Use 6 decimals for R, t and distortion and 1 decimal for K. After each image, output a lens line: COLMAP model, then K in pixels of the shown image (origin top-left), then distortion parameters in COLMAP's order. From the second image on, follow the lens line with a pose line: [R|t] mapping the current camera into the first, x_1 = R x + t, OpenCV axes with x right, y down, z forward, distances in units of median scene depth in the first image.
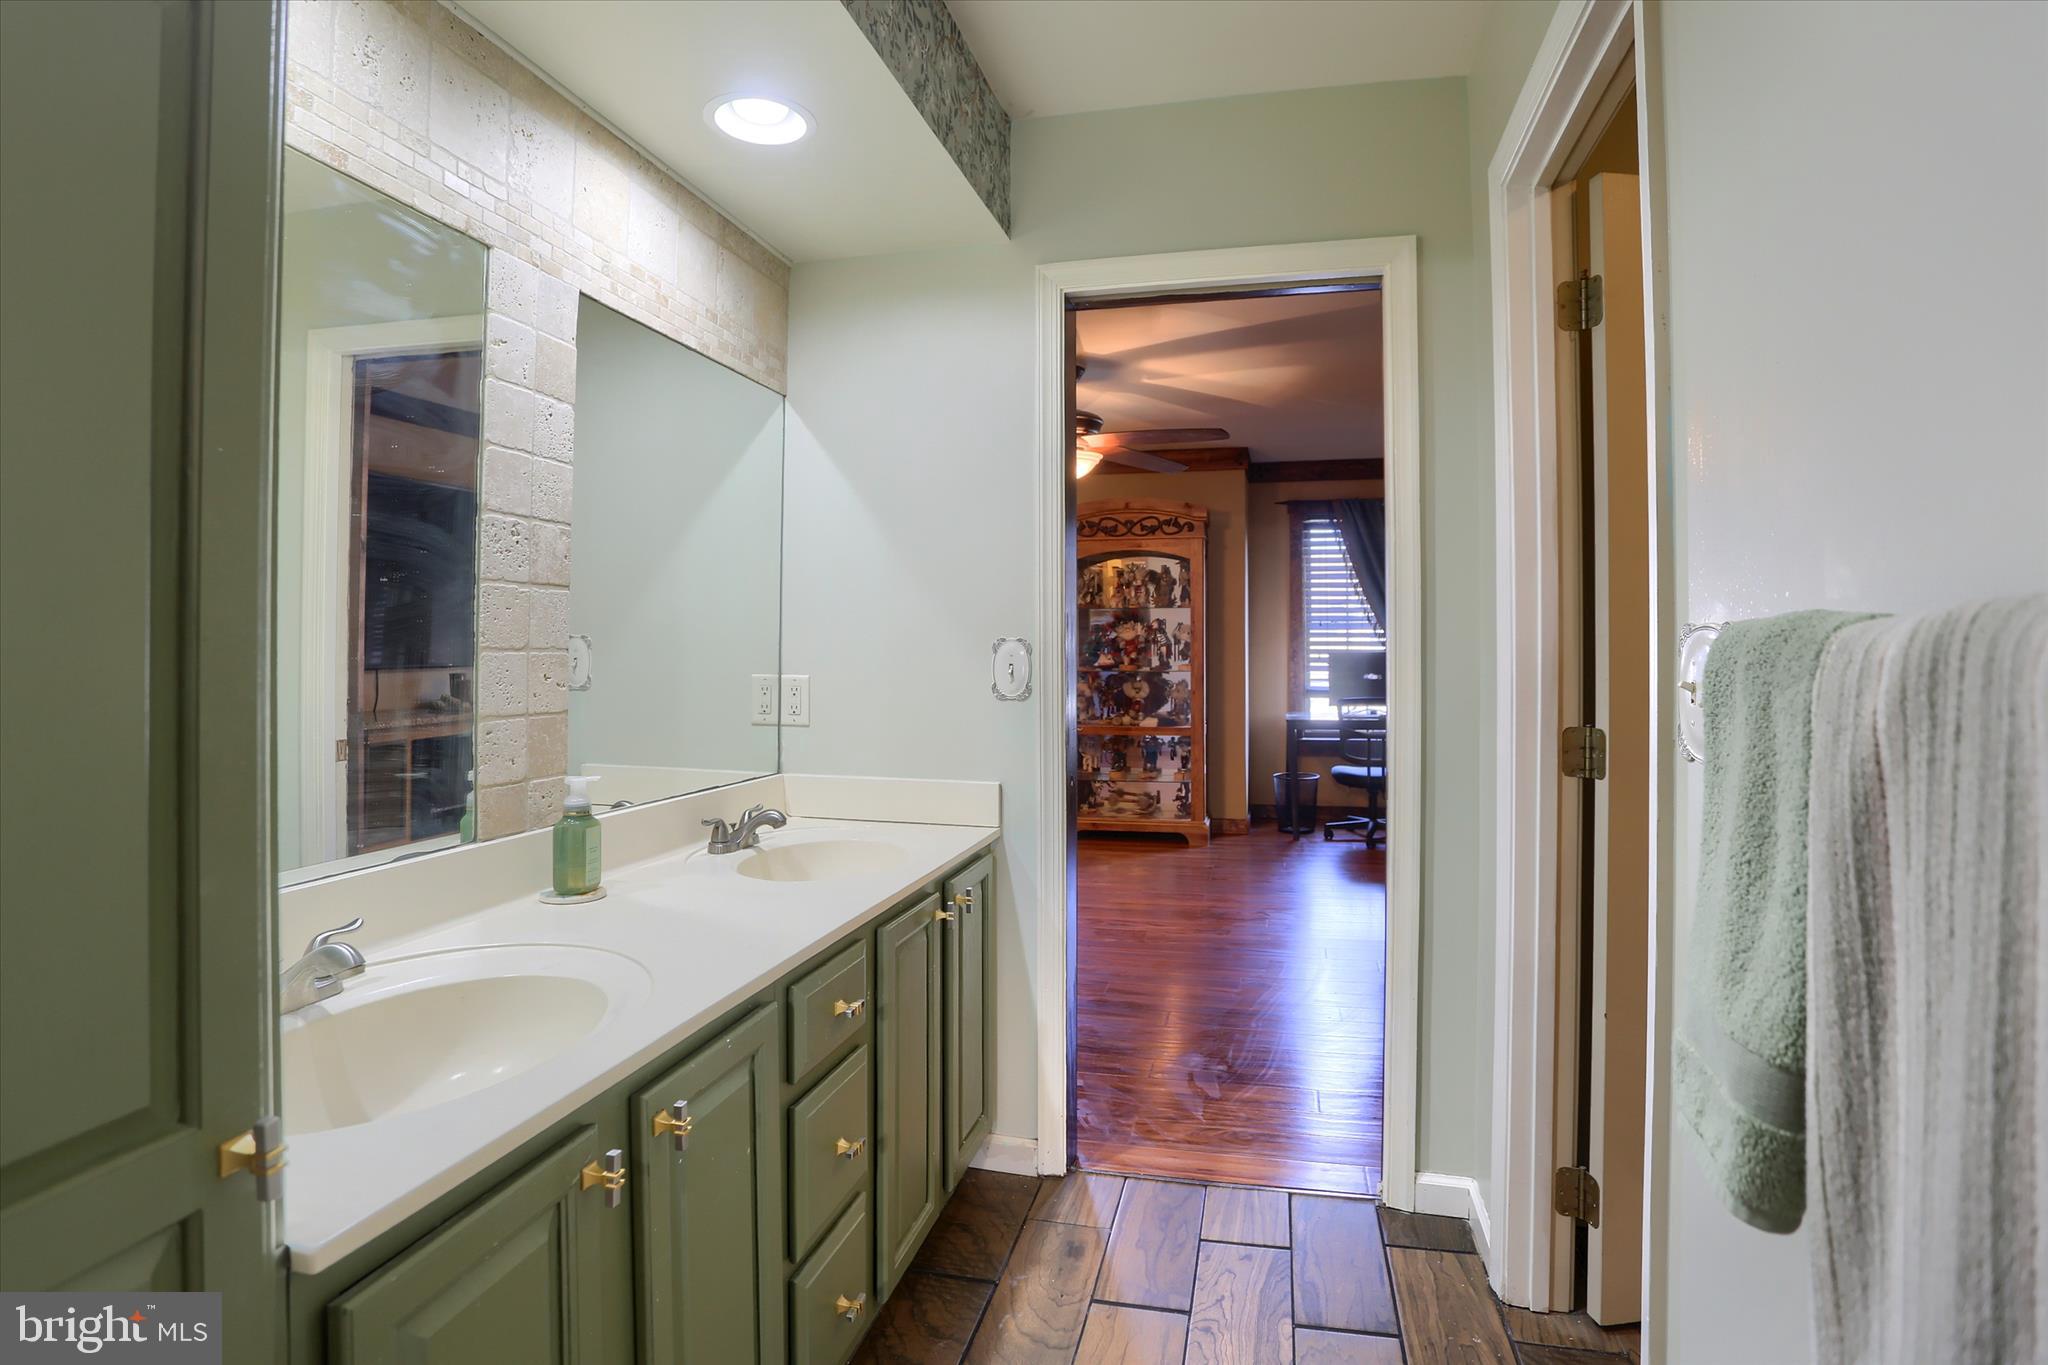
lens RADIAL K [[1031.9, 0, 1105.3], [0, 1031.9, 637.6], [0, 0, 1]] dist [-0.000733, 0.000117]
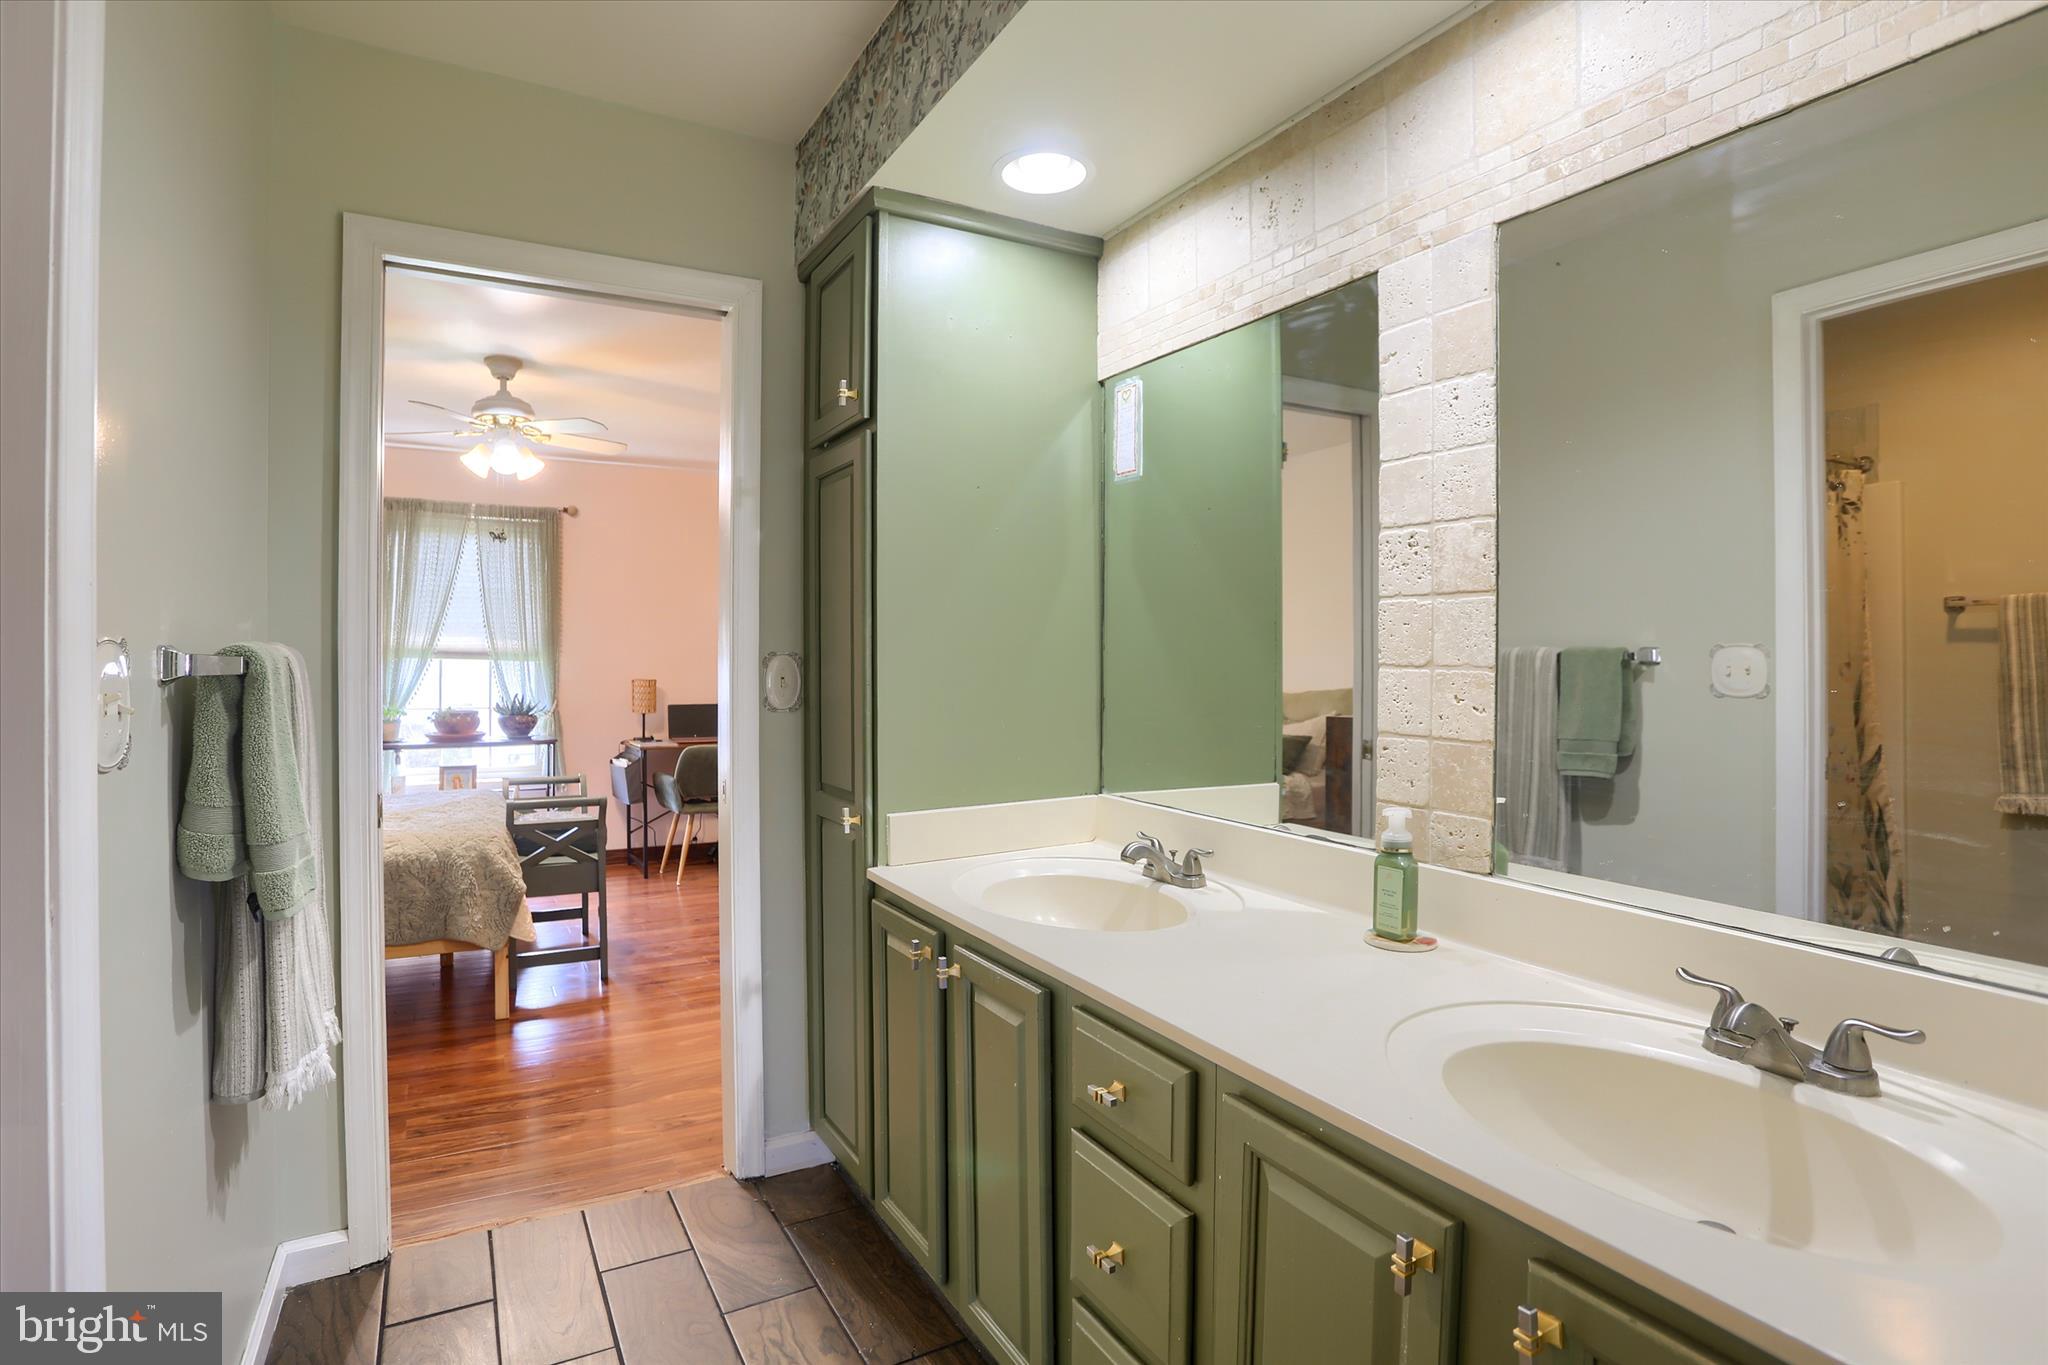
lens RADIAL K [[1012.8, 0, 1005.6], [0, 1012.8, 655.1], [0, 0, 1]] dist [-0.063071, 0.023510]
pose [[-0.776107, 0.003506, -0.630591, 0.298665], [0.007841, 0.999961, -0.004090, 0.001853], [0.630552, -0.008119, -0.776104, 1.458851]]
